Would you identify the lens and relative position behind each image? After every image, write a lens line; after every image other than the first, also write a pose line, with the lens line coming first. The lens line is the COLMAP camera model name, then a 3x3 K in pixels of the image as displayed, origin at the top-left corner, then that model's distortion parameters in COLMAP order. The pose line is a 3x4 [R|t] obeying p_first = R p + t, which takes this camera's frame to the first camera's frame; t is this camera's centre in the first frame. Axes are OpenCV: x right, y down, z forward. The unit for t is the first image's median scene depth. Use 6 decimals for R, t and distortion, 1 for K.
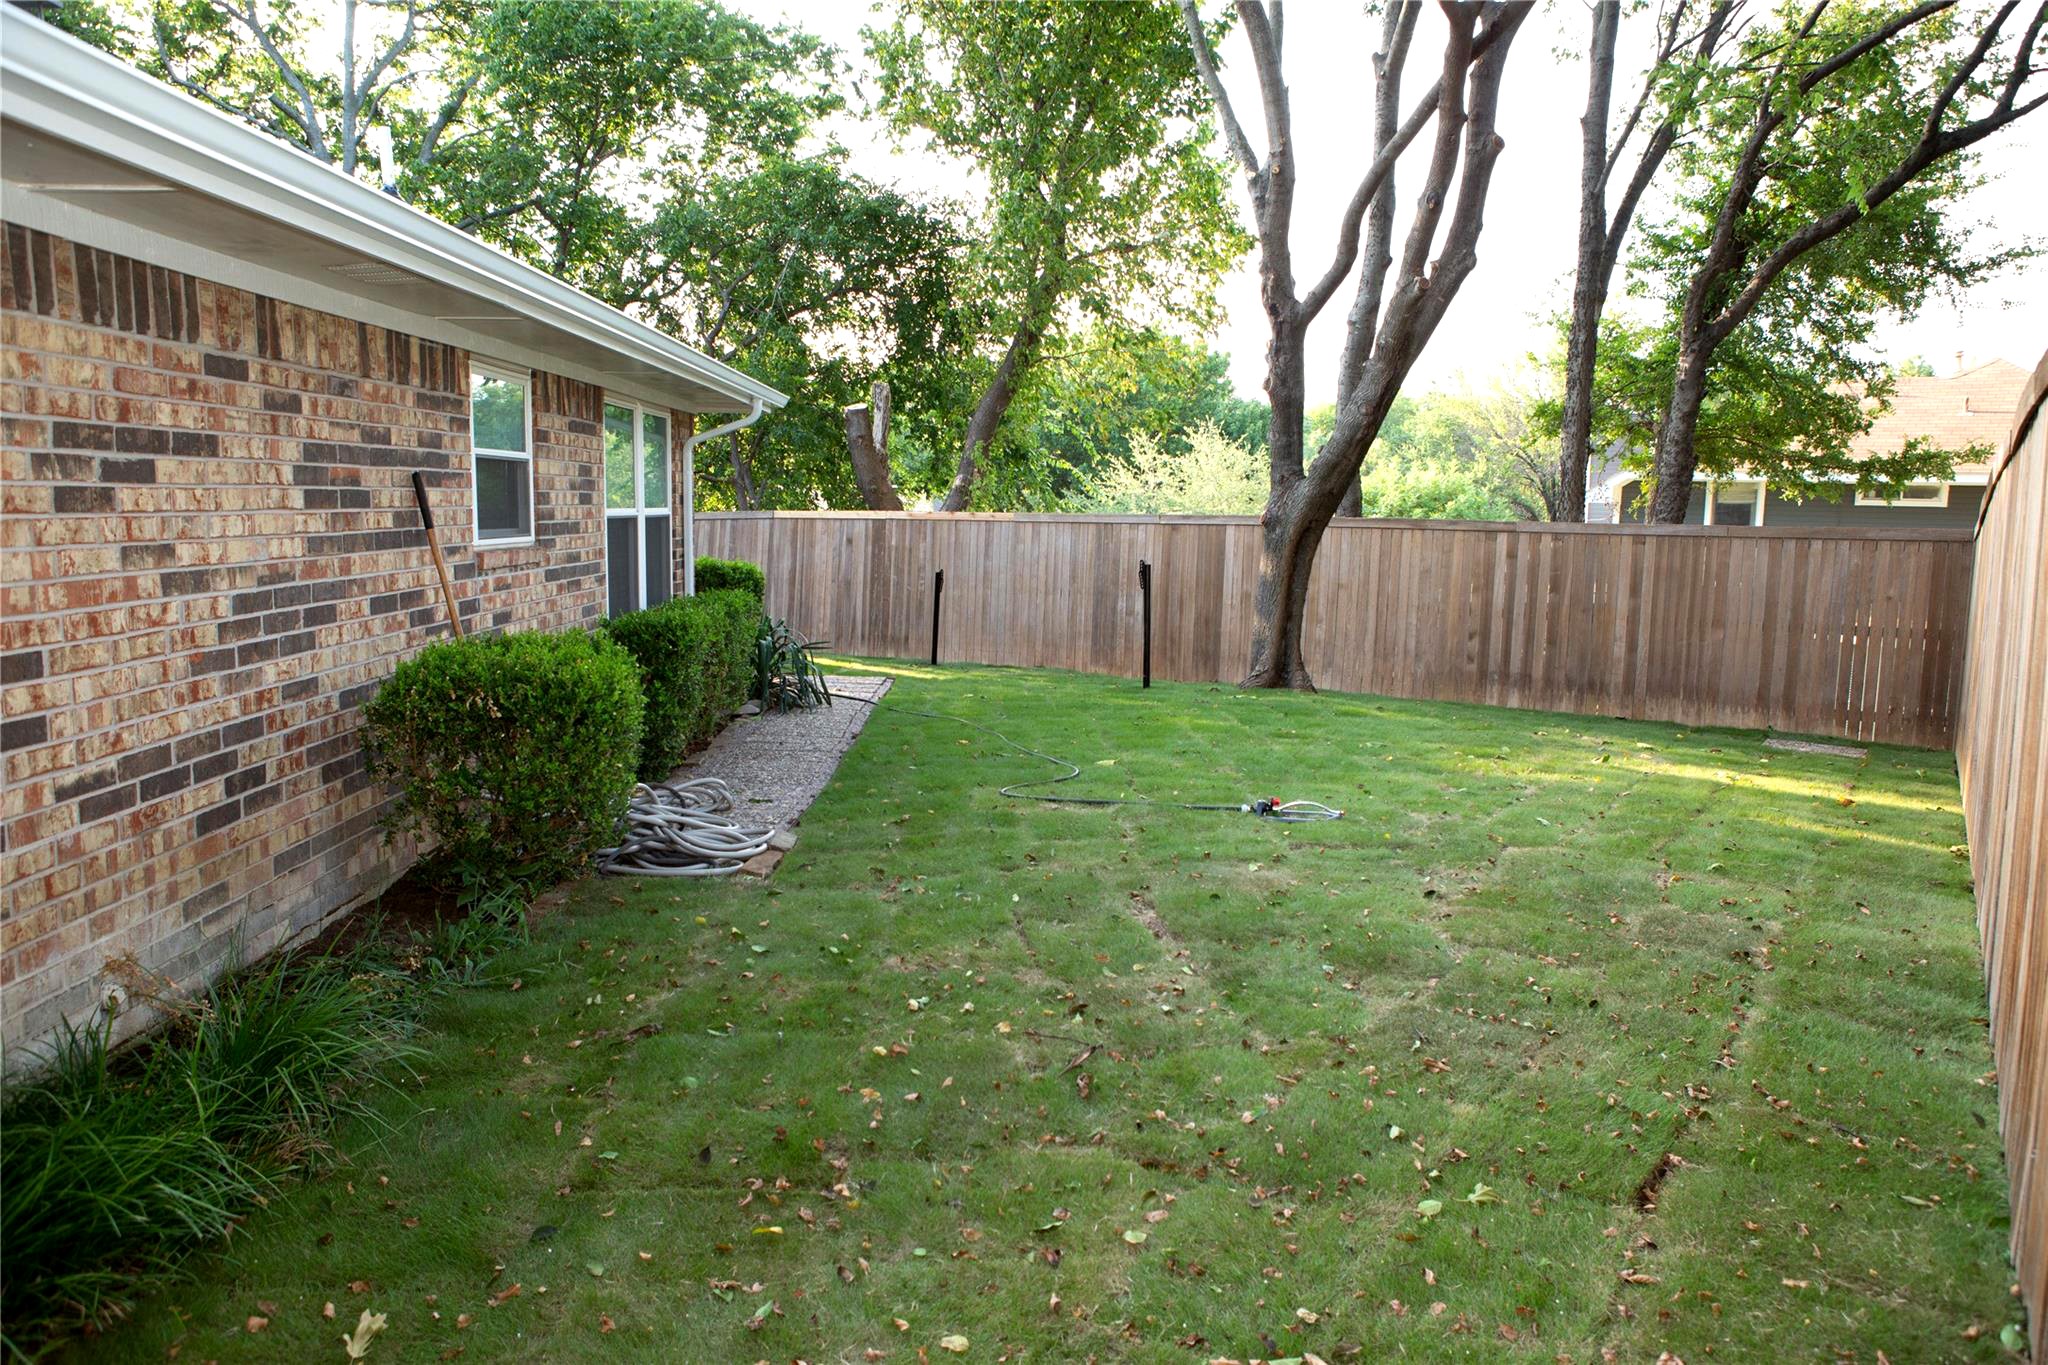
lens RADIAL K [[1408.4, 0, 1024.2], [0, 1408.4, 680.0], [0, 0, 1]] dist [-0.057015, -0.002271]
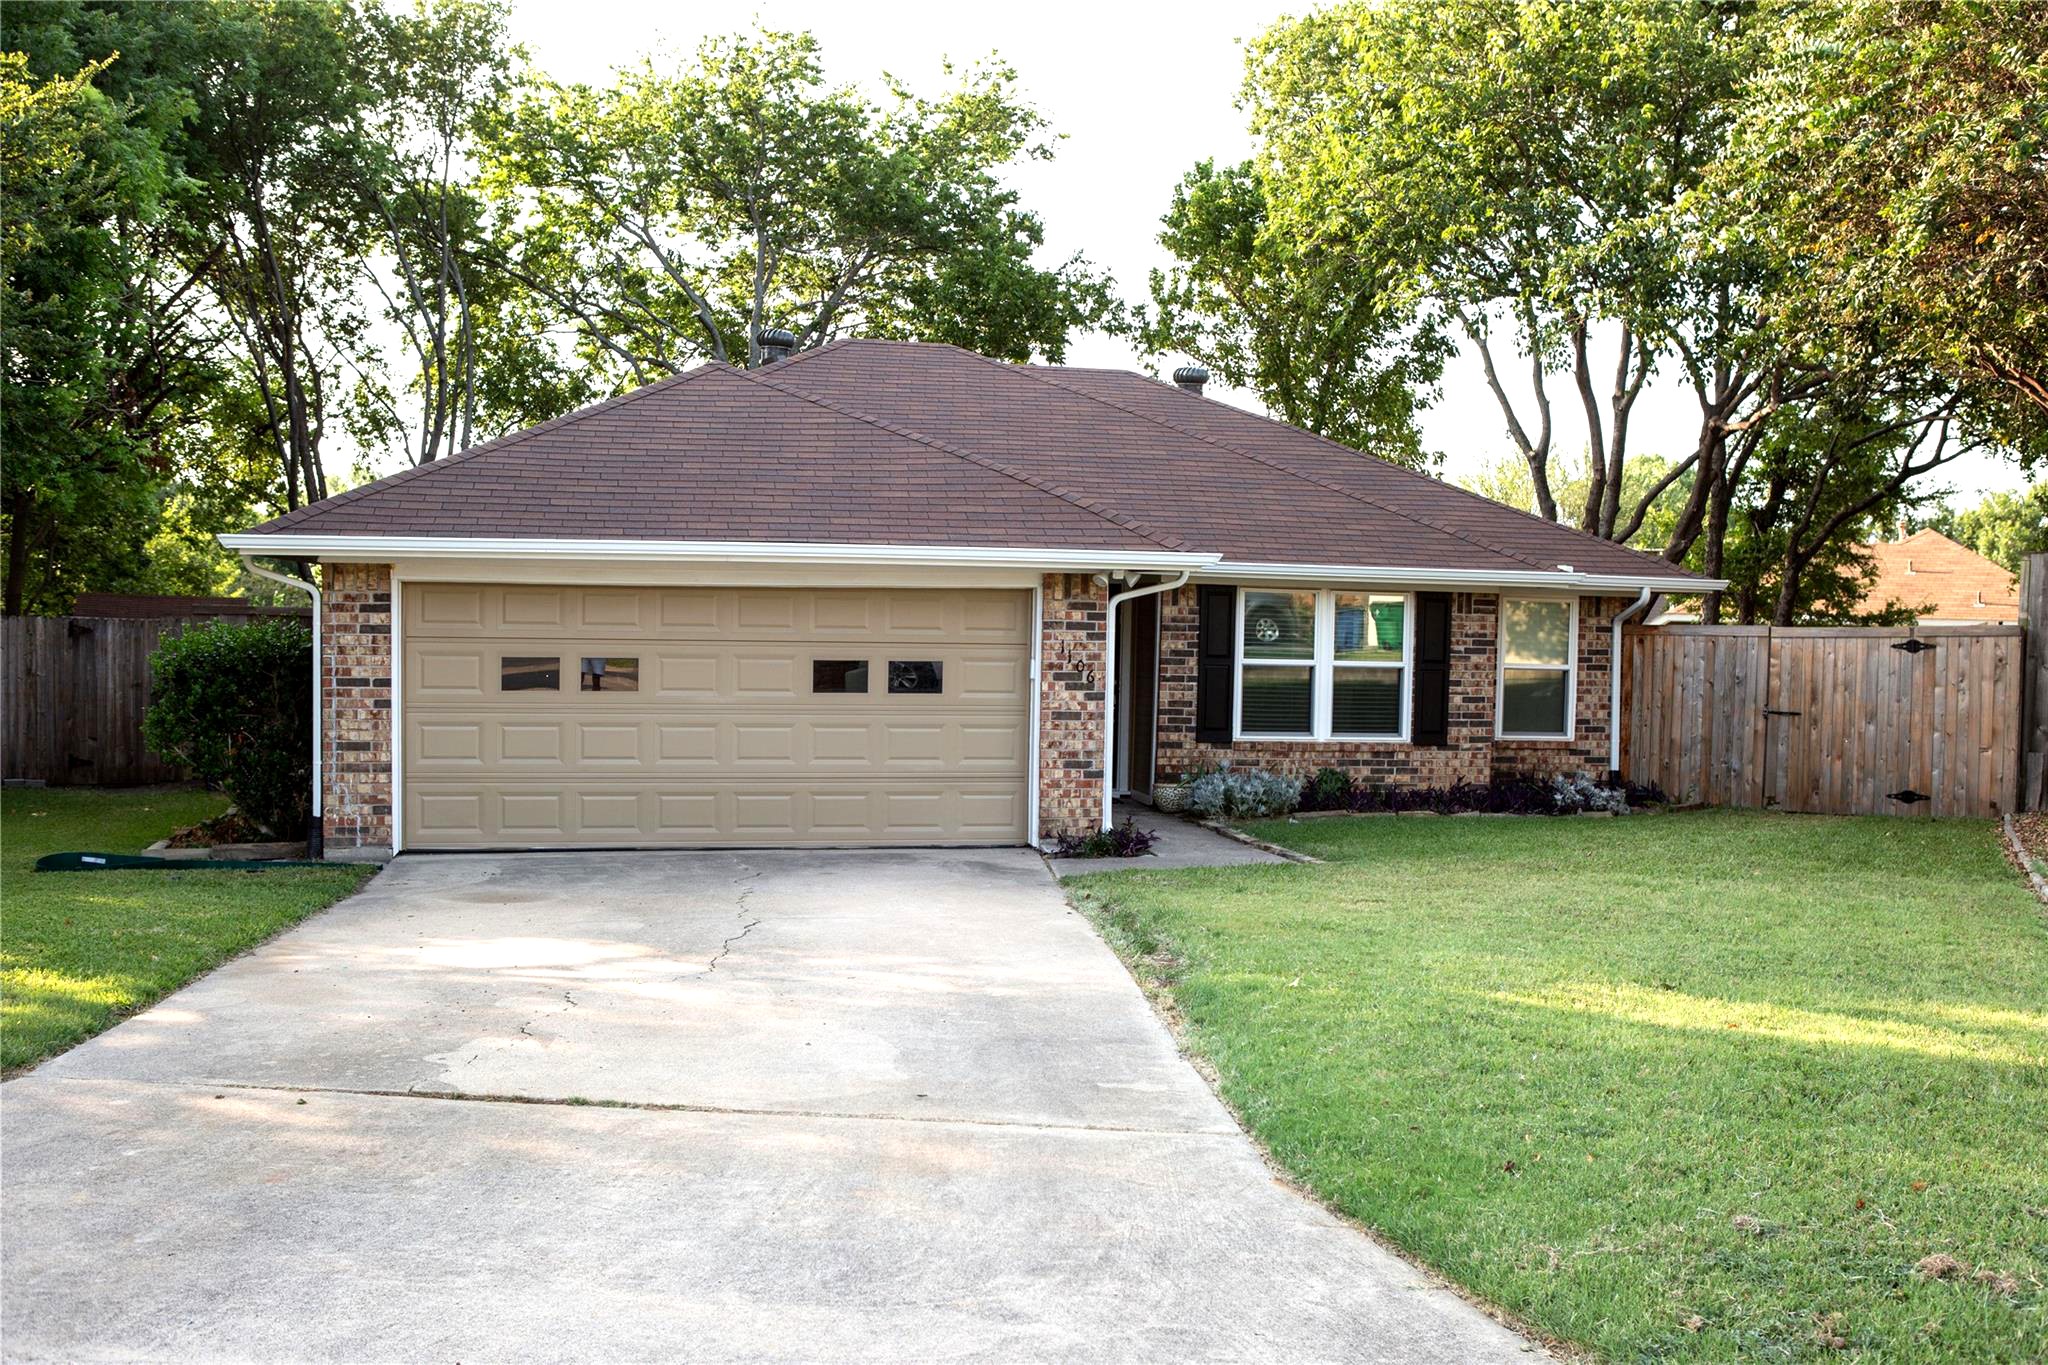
lens RADIAL K [[2053.6, 0, 1023.0], [0, 2053.6, 682.7], [0, 0, 1]] dist [0.062321, 0.000000]
pose [[0.980762, -0.017551, 0.194417, -0.856741], [0.037760, 0.994197, -0.100734, 0.131414], [-0.191520, 0.106137, 0.975733, -1.215919]]
